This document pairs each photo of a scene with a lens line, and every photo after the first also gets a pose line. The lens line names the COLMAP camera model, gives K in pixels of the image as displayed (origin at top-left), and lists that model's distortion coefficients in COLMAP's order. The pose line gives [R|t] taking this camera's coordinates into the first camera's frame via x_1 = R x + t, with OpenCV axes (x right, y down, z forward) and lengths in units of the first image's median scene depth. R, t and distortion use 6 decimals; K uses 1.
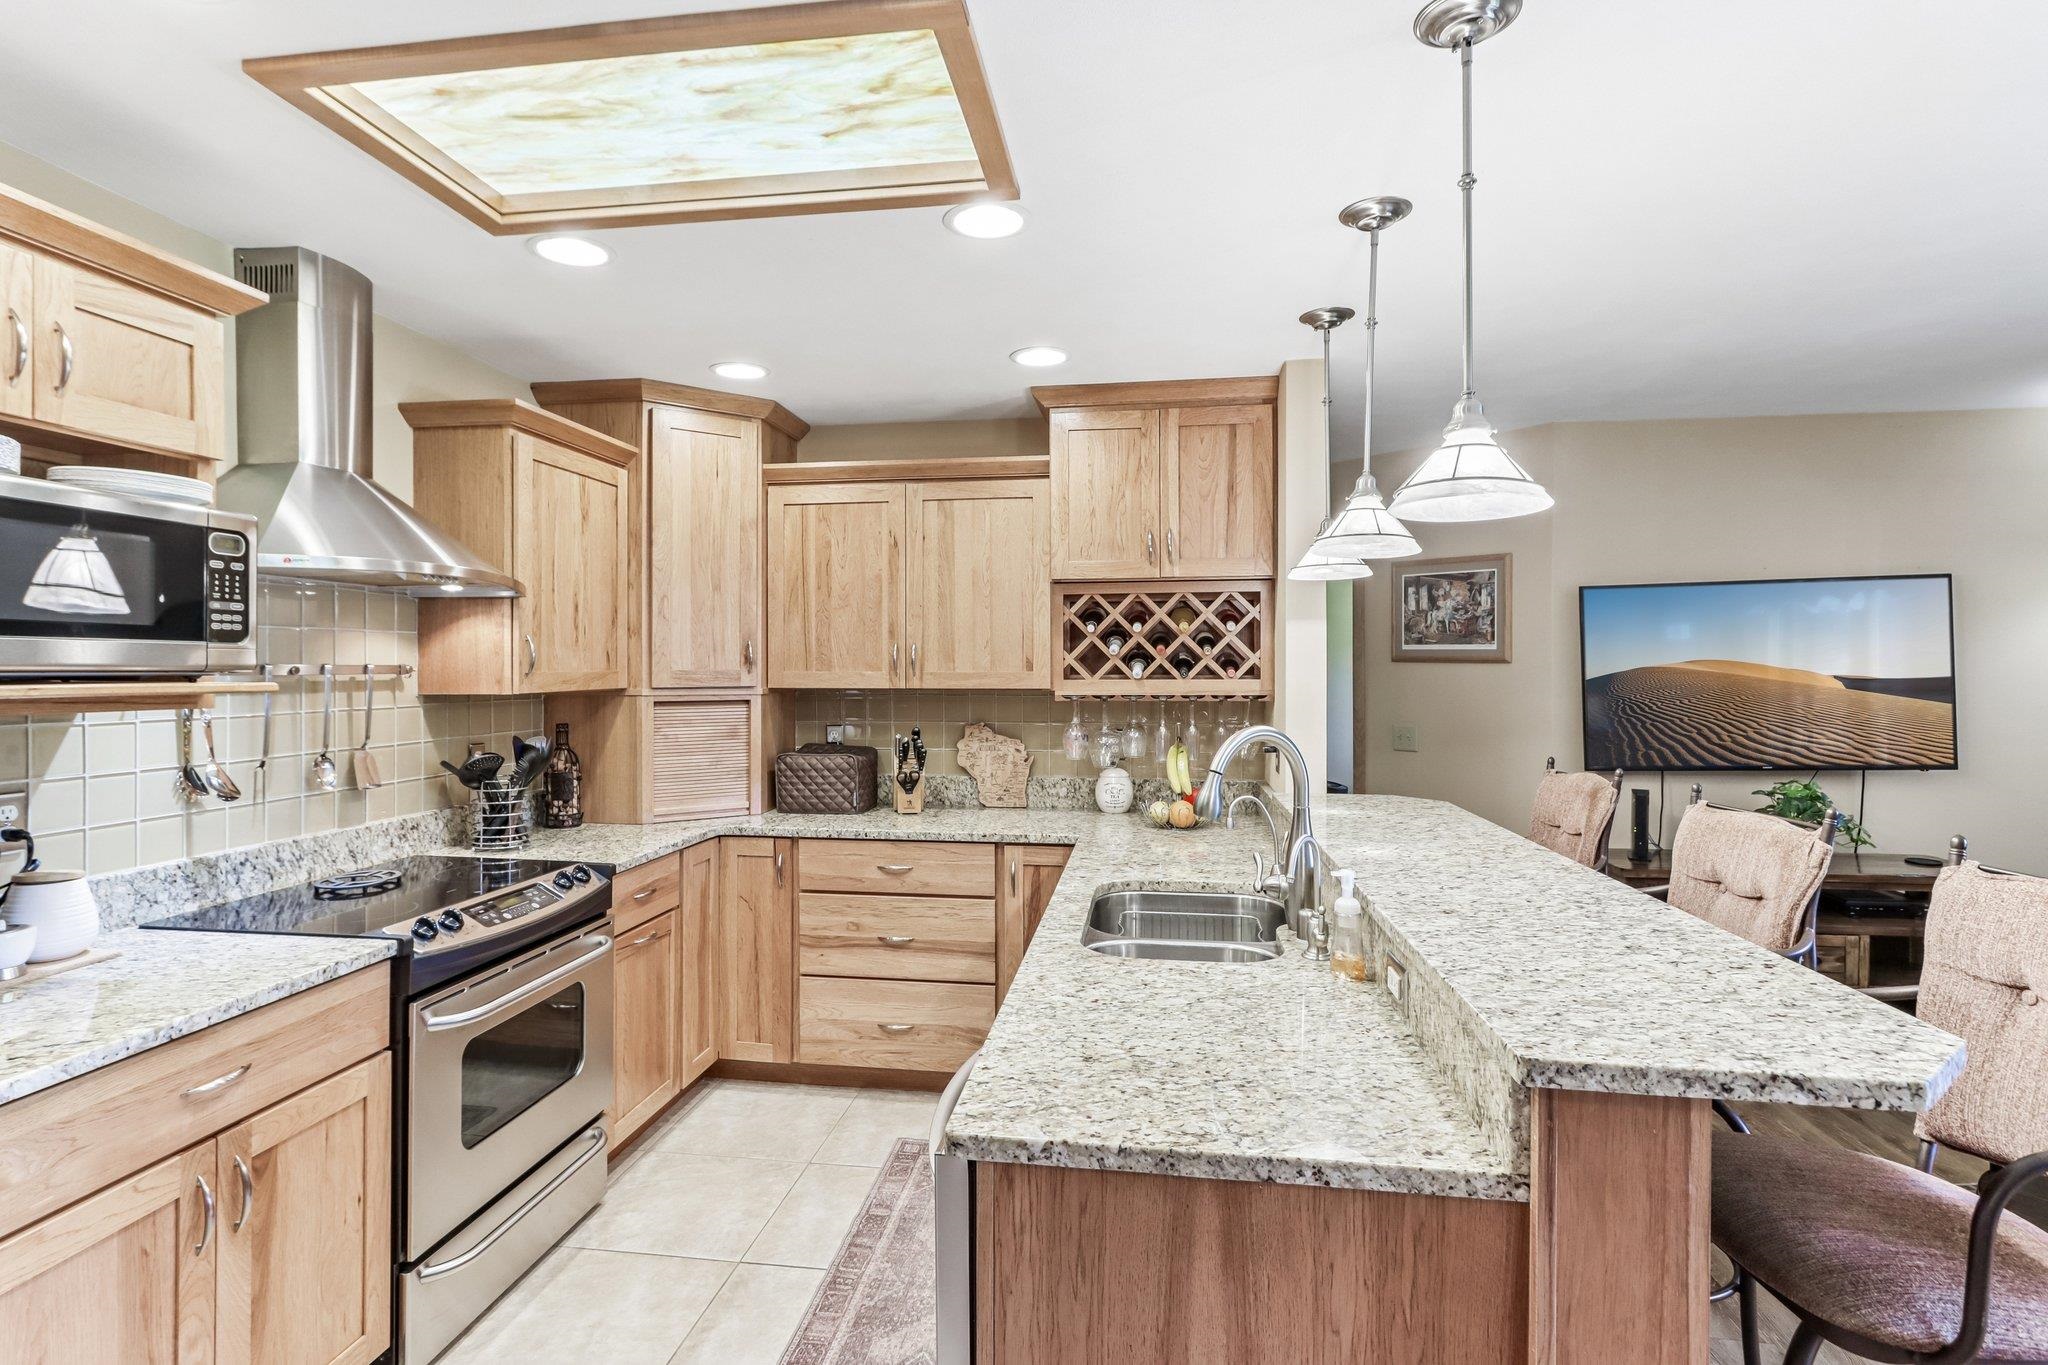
lens RADIAL K [[1005.0, 0, 993.8], [0, 1005.0, 667.1], [0, 0, 1]] dist [-0.003063, 0.007023]
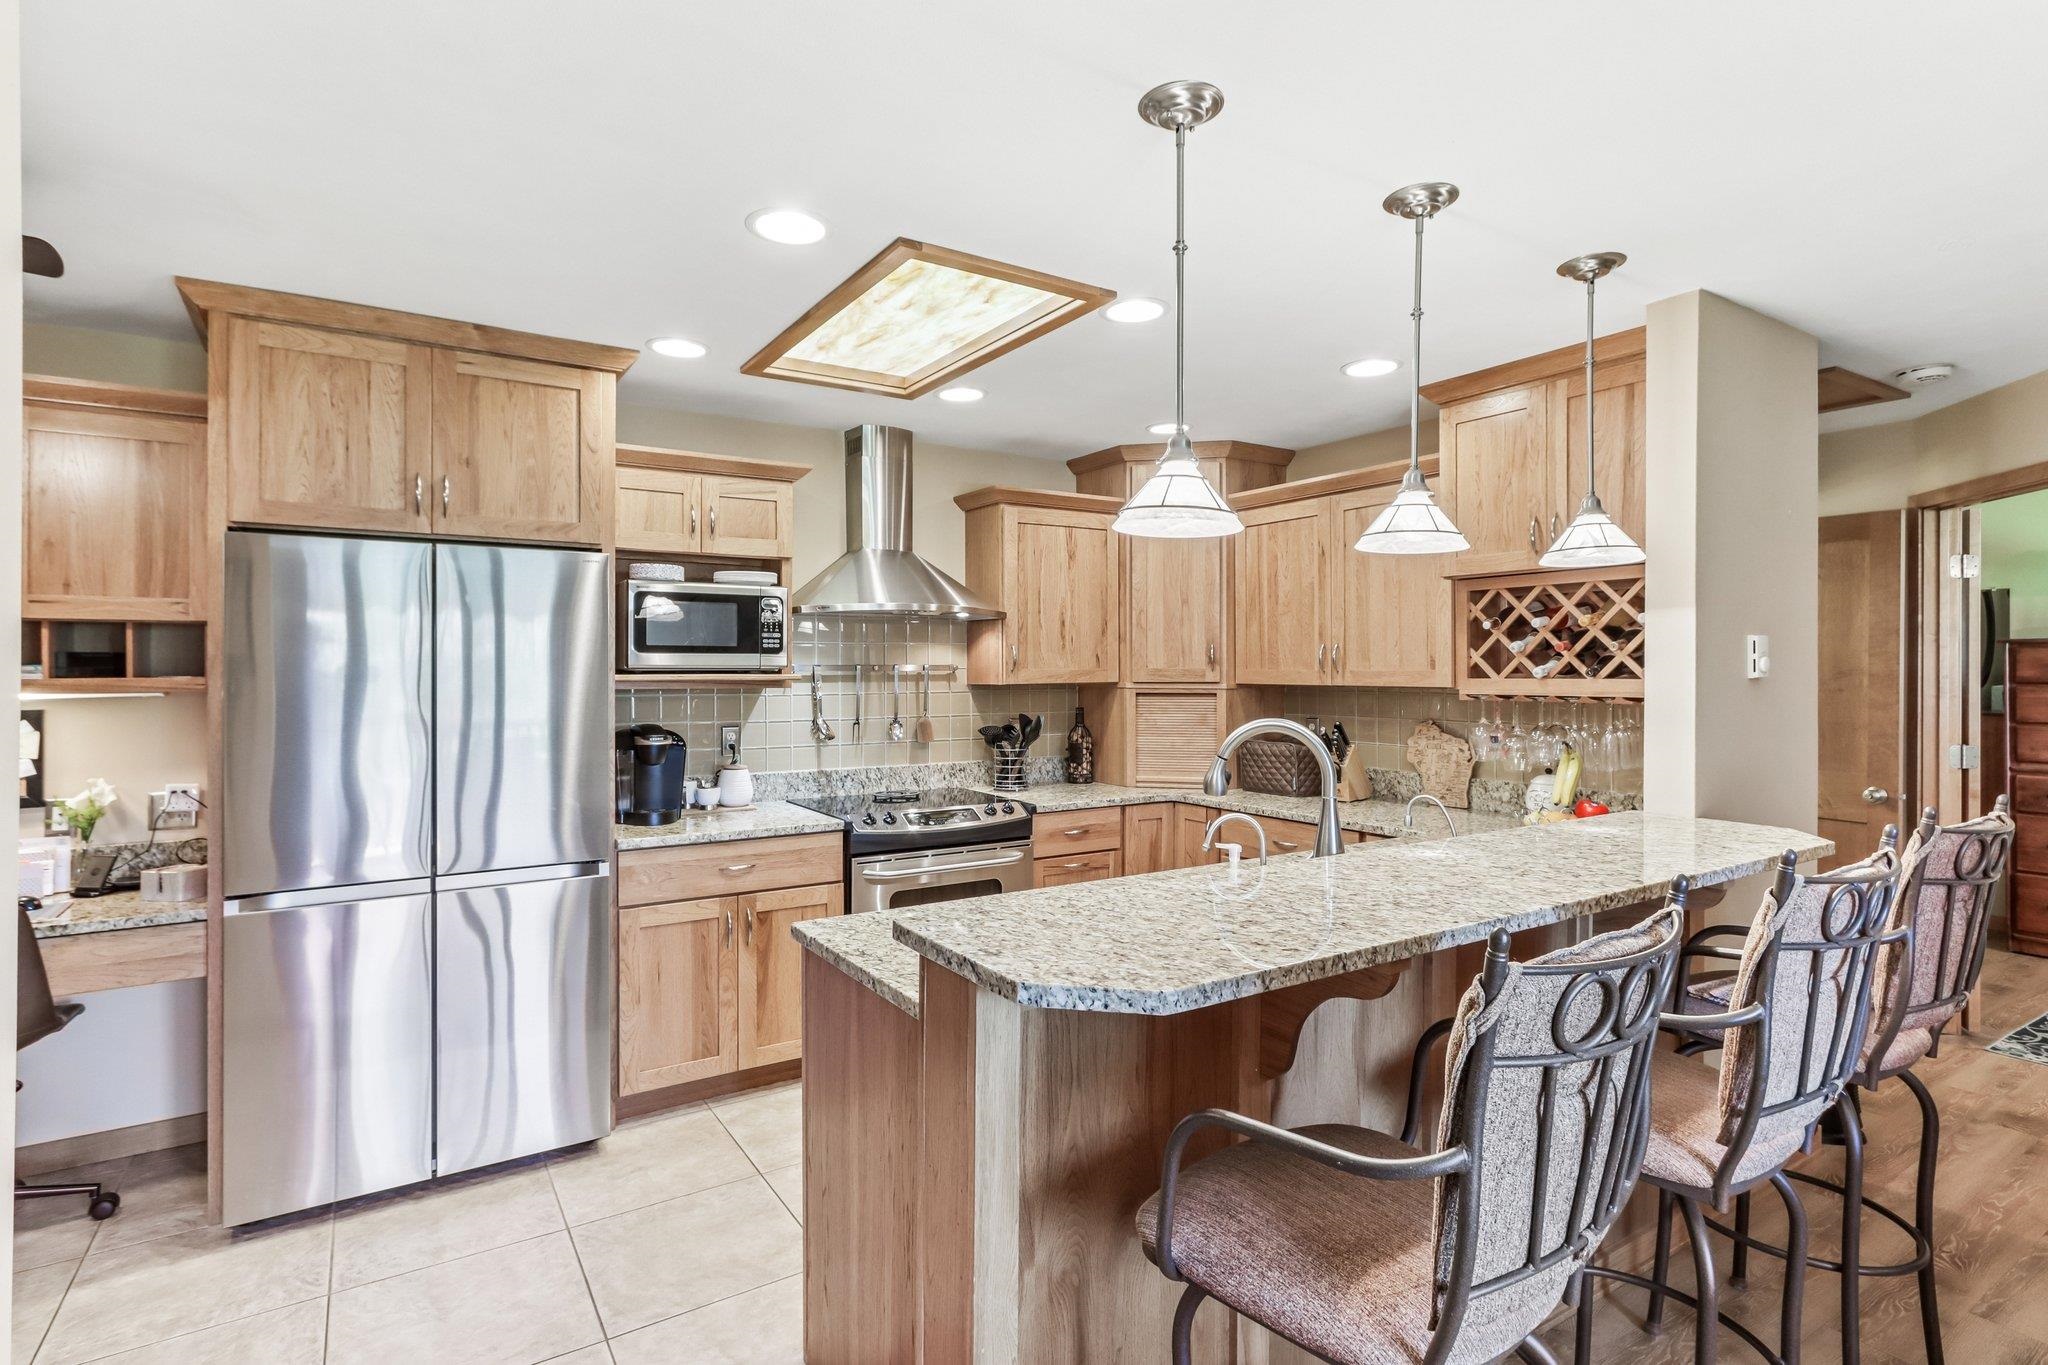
lens RADIAL K [[1005.0, 0, 1015.8], [0, 1005.0, 673.3], [0, 0, 1]] dist [-0.003063, 0.007023]
pose [[0.658599, 0.004300, -0.752481, 0.558822], [0.001823, 0.999972, 0.007310, -0.000452], [0.752492, -0.006186, 0.658573, 0.038497]]
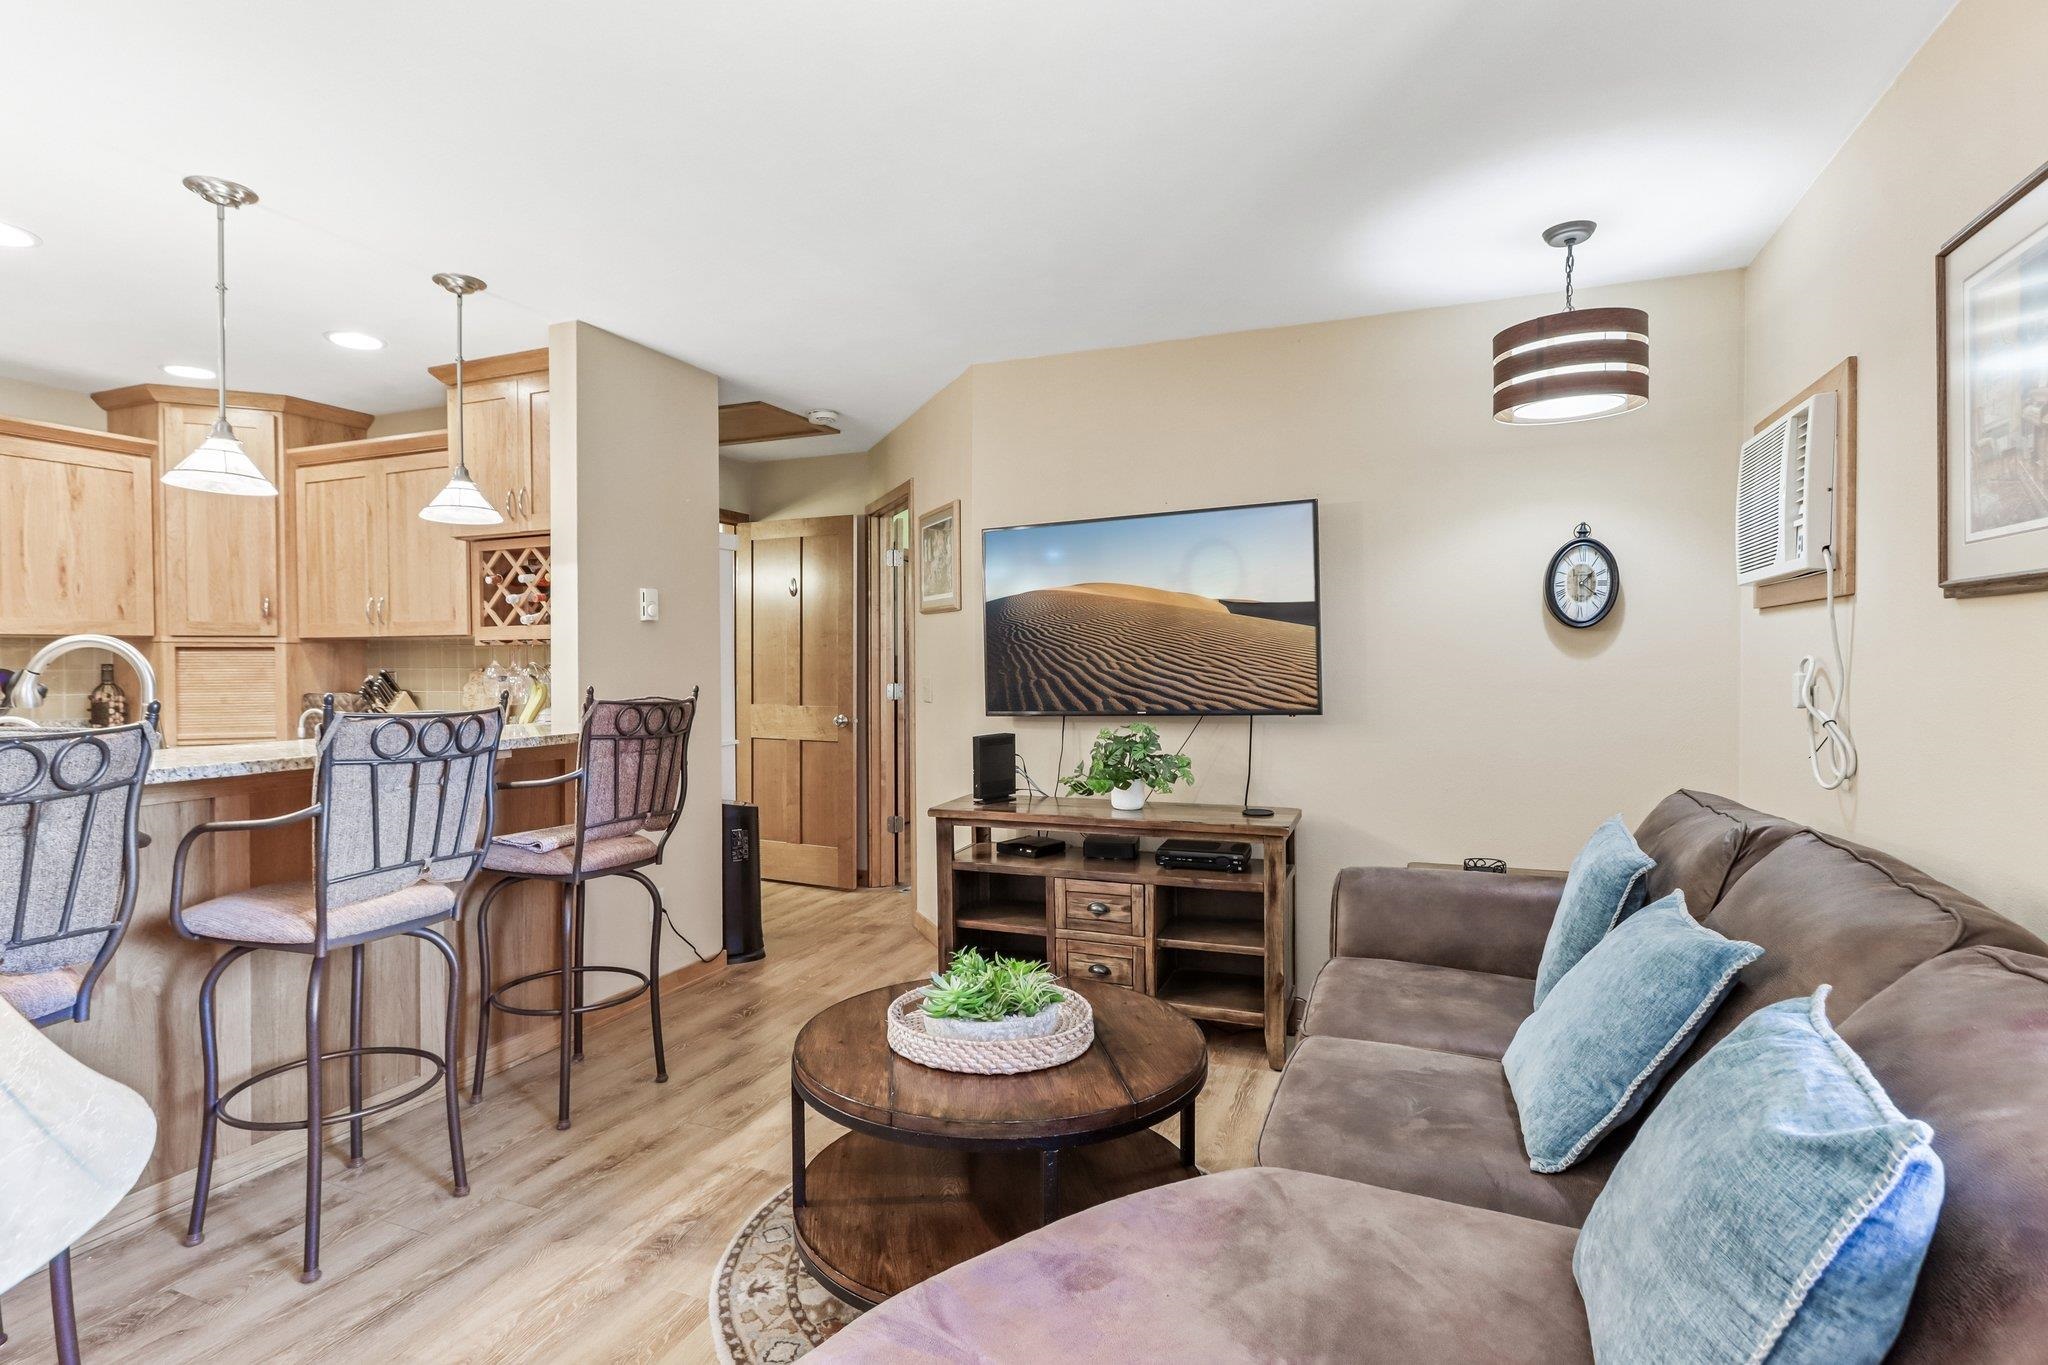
lens RADIAL K [[1005.0, 0, 1004.5], [0, 1005.0, 677.4], [0, 0, 1]] dist [-0.003063, 0.007023]
pose [[0.969342, 0.001019, -0.245712, 1.000097], [0.003211, 0.999854, 0.016813, 0.057021], [0.245693, -0.017086, 0.969197, 0.058683]]
